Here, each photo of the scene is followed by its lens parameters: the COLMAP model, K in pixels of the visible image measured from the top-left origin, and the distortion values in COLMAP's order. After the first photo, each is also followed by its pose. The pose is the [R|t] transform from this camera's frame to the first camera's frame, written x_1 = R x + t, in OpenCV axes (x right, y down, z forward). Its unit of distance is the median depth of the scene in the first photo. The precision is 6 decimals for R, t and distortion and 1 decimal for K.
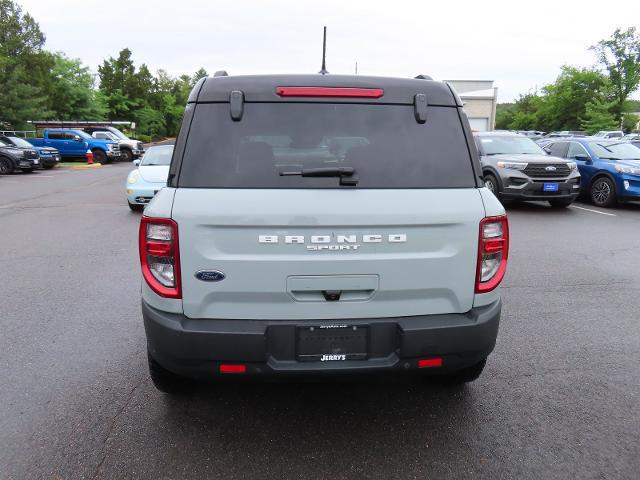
lens RADIAL K [[457.2, 0, 322.8], [0, 457.2, 239.1], [0, 0, 1]] dist [-0.012068, 0.010003]
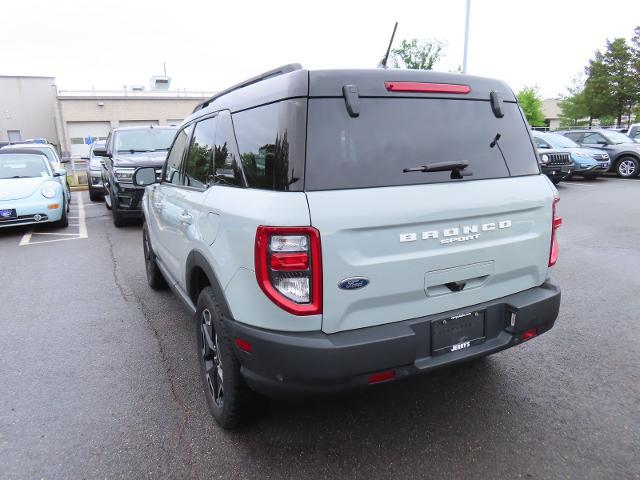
lens RADIAL K [[457.2, 0, 322.8], [0, 457.2, 239.1], [0, 0, 1]] dist [-0.012068, 0.010003]
pose [[0.926979, -0.106665, 0.359628, -0.615206], [0.107274, 0.994061, 0.018328, -0.032493], [-0.359447, 0.021589, 0.932916, 0.150742]]
